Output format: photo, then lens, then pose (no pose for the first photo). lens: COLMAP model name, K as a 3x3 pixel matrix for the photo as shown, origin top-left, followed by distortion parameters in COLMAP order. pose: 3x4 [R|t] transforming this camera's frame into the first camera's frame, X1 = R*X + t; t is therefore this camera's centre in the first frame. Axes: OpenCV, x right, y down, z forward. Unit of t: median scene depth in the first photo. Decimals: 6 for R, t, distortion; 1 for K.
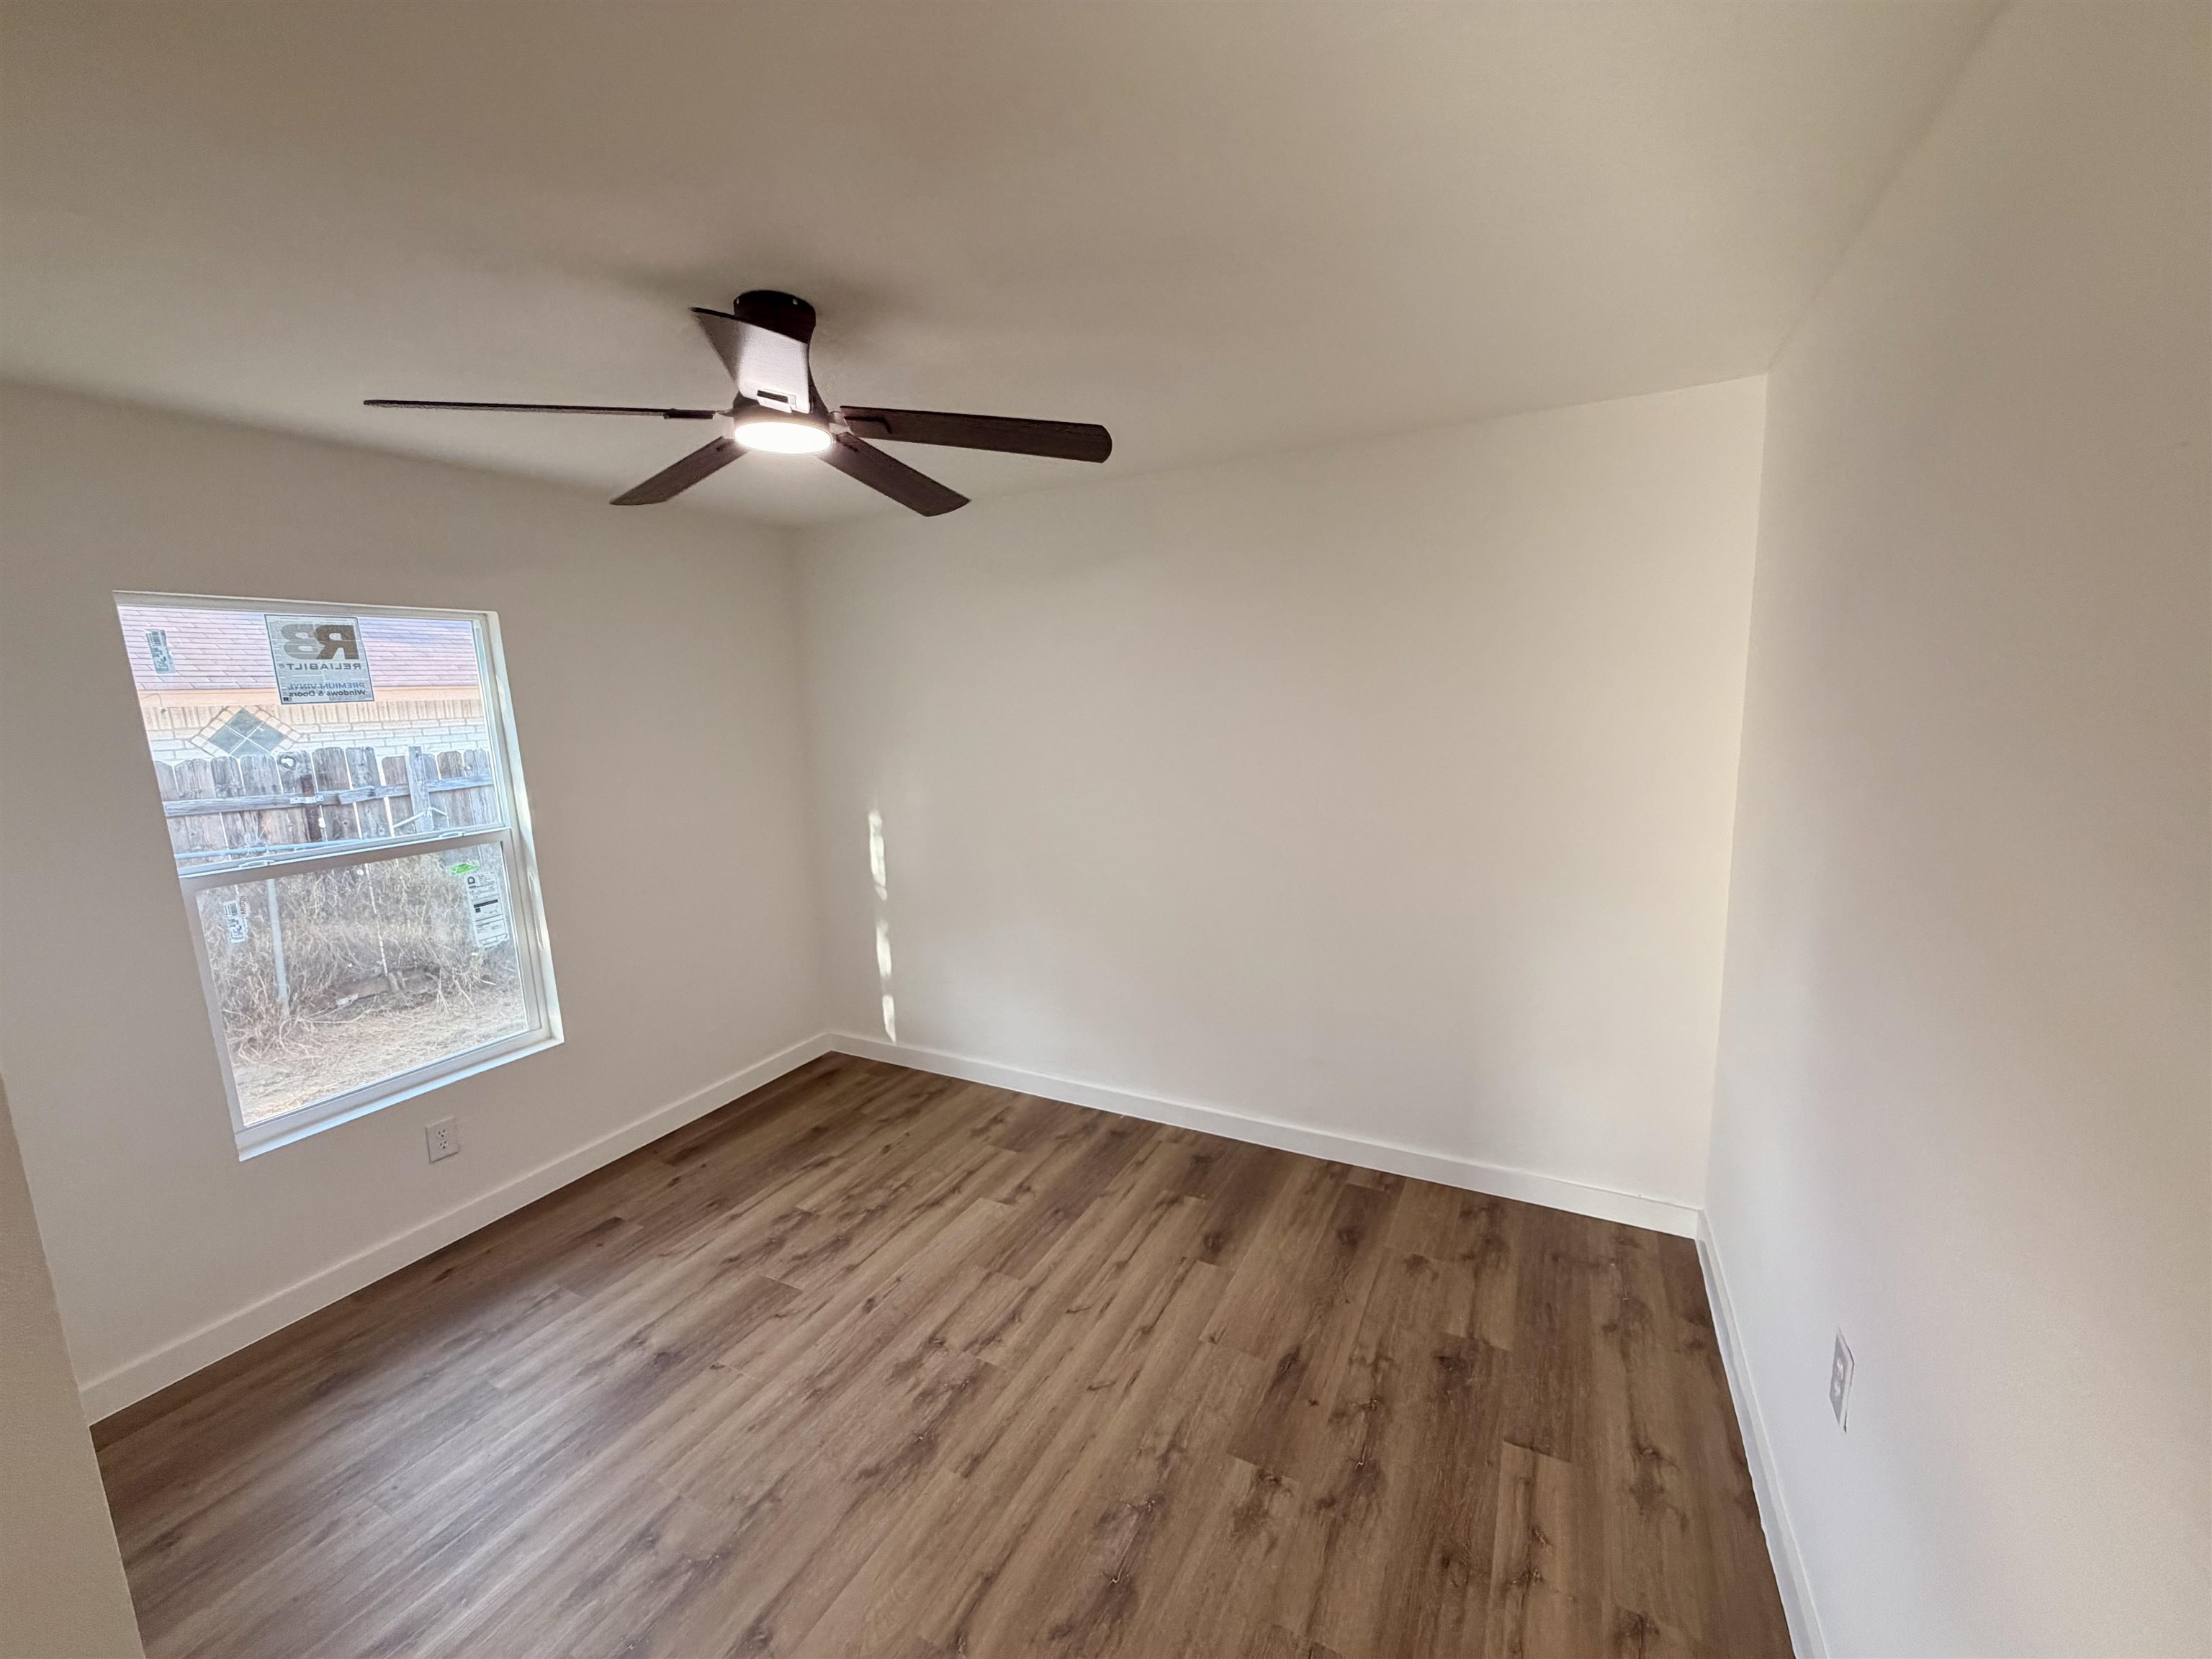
lens RADIAL K [[880.8, 0, 1109.3], [0, 880.8, 821.6], [0, 0, 1]] dist [-0.006282, 0.000663]
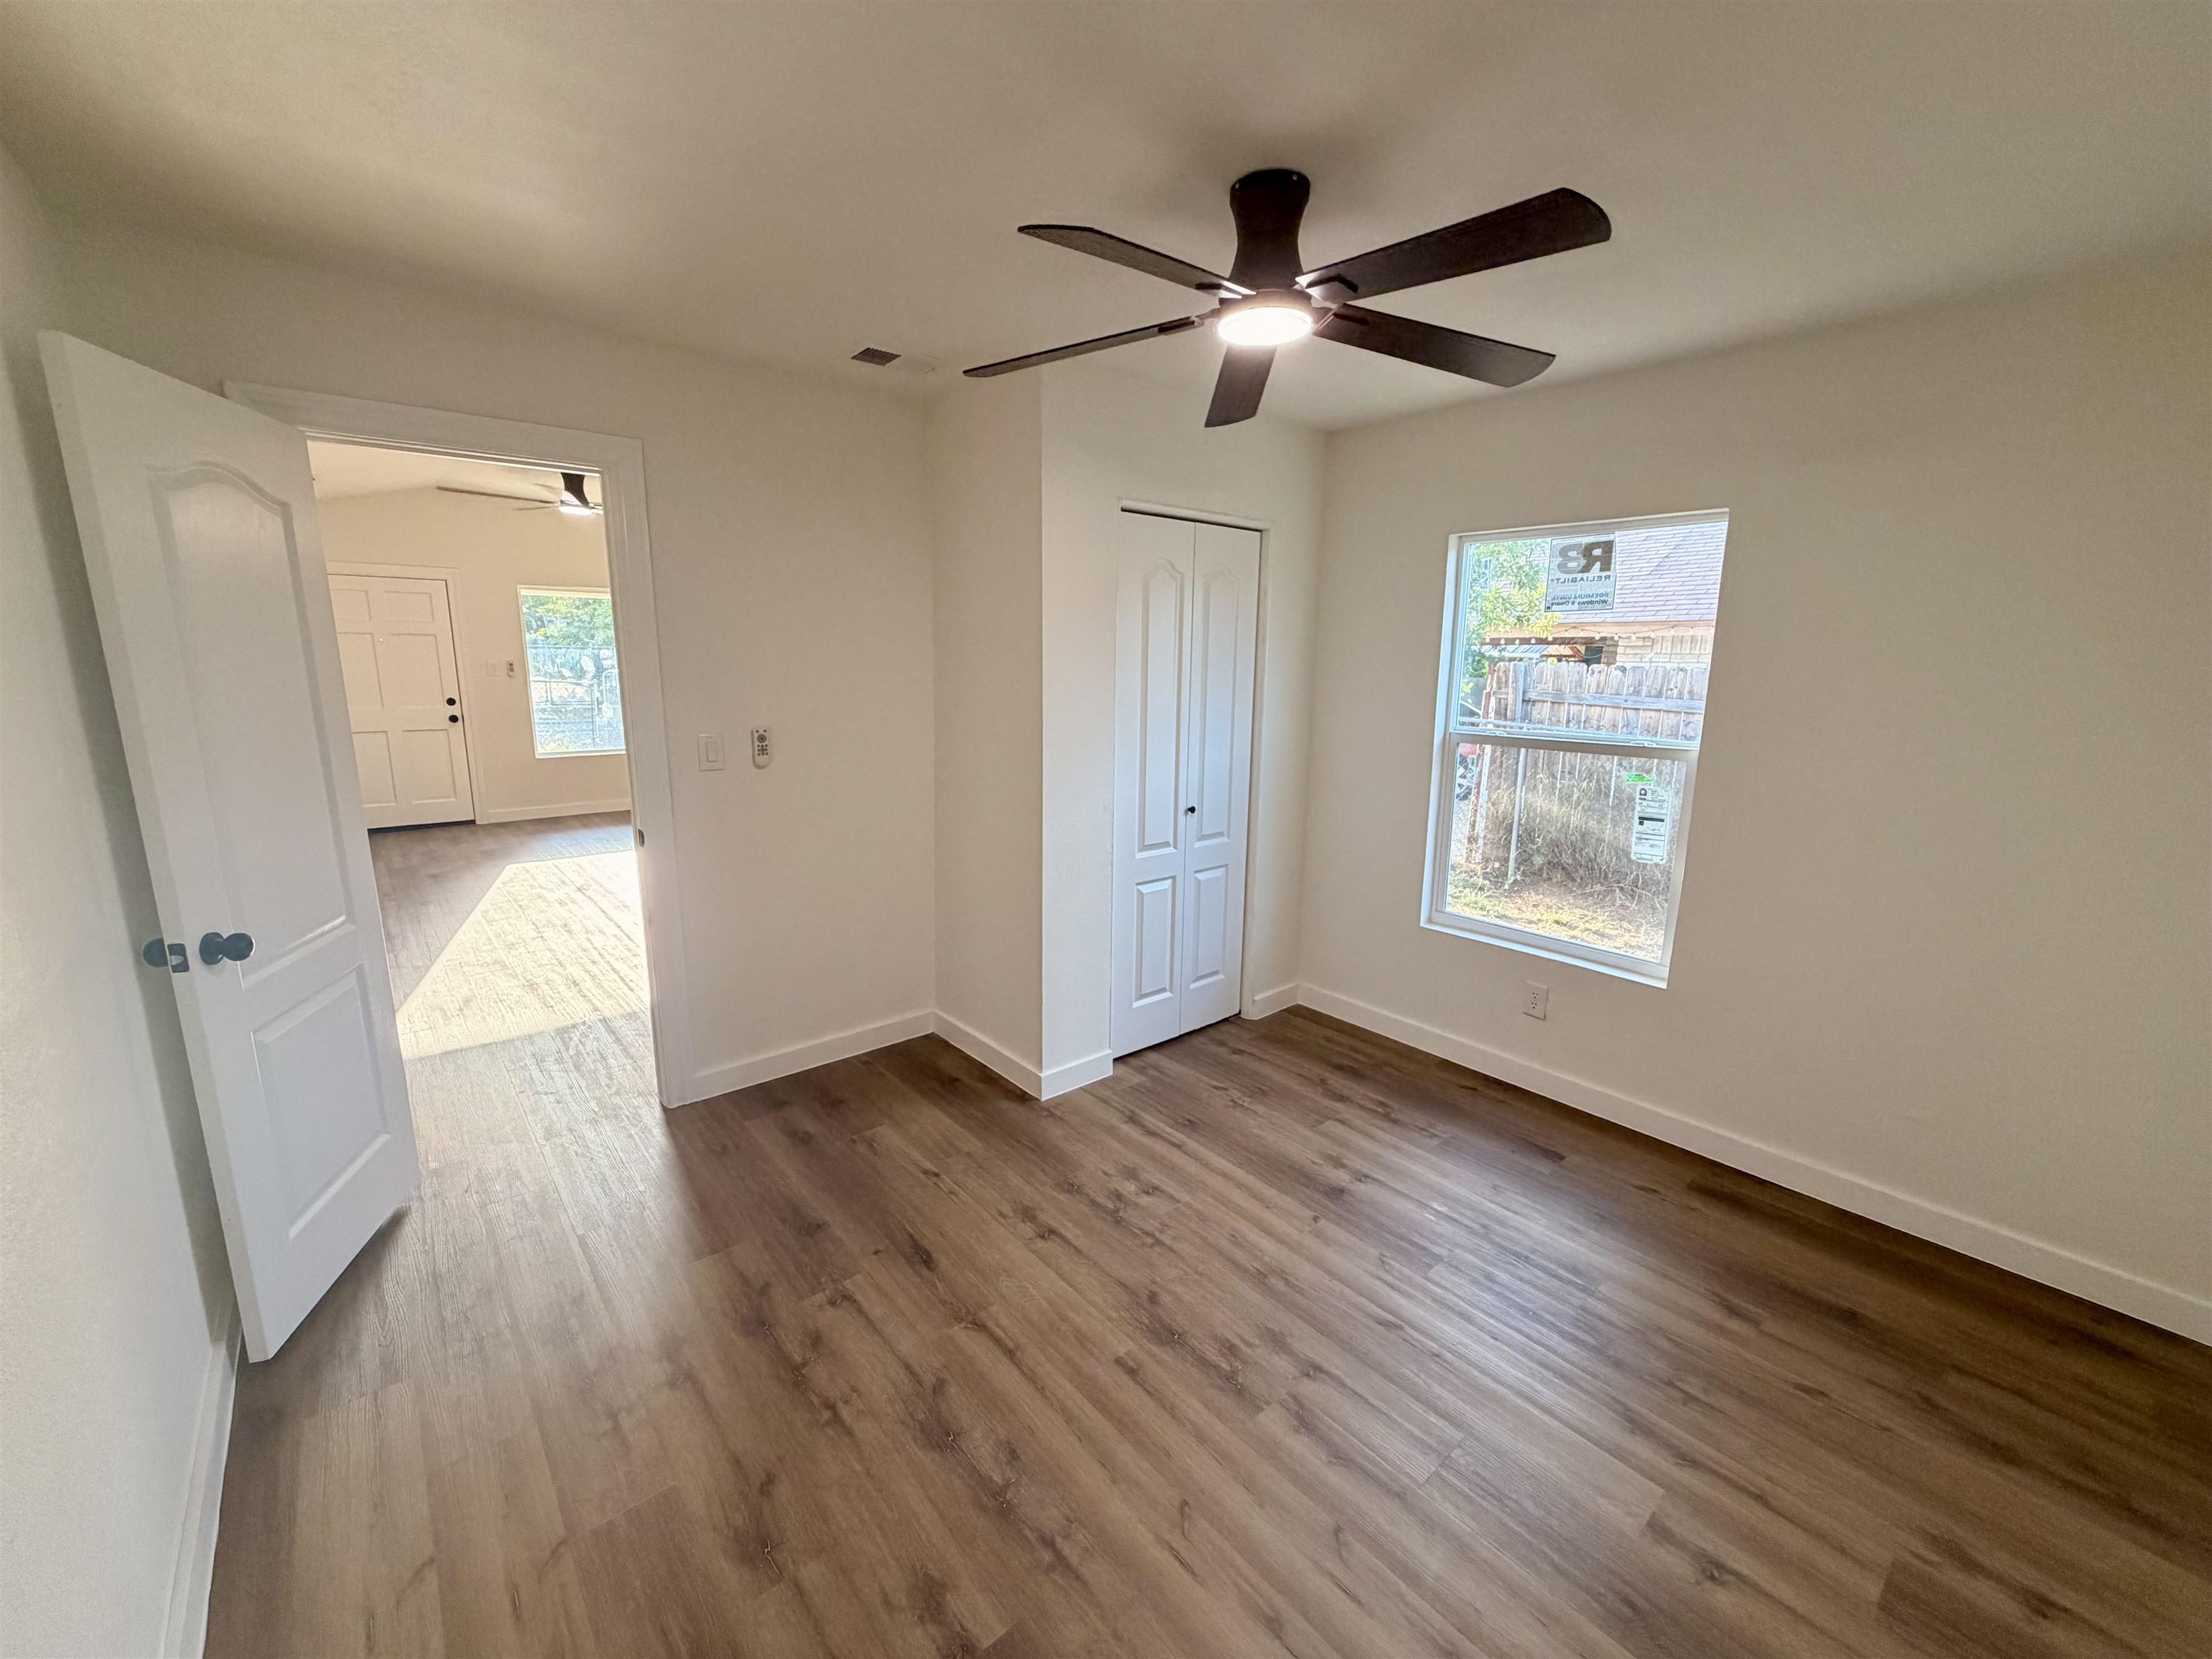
lens RADIAL K [[880.8, 0, 1093.8], [0, 880.8, 832.9], [0, 0, 1]] dist [-0.006282, 0.000663]
pose [[-0.386385, 0.216189, -0.896643, 0.531542], [-0.132134, 0.949140, 0.285786, -0.115960], [0.912824, 0.228900, -0.338167, 0.972645]]
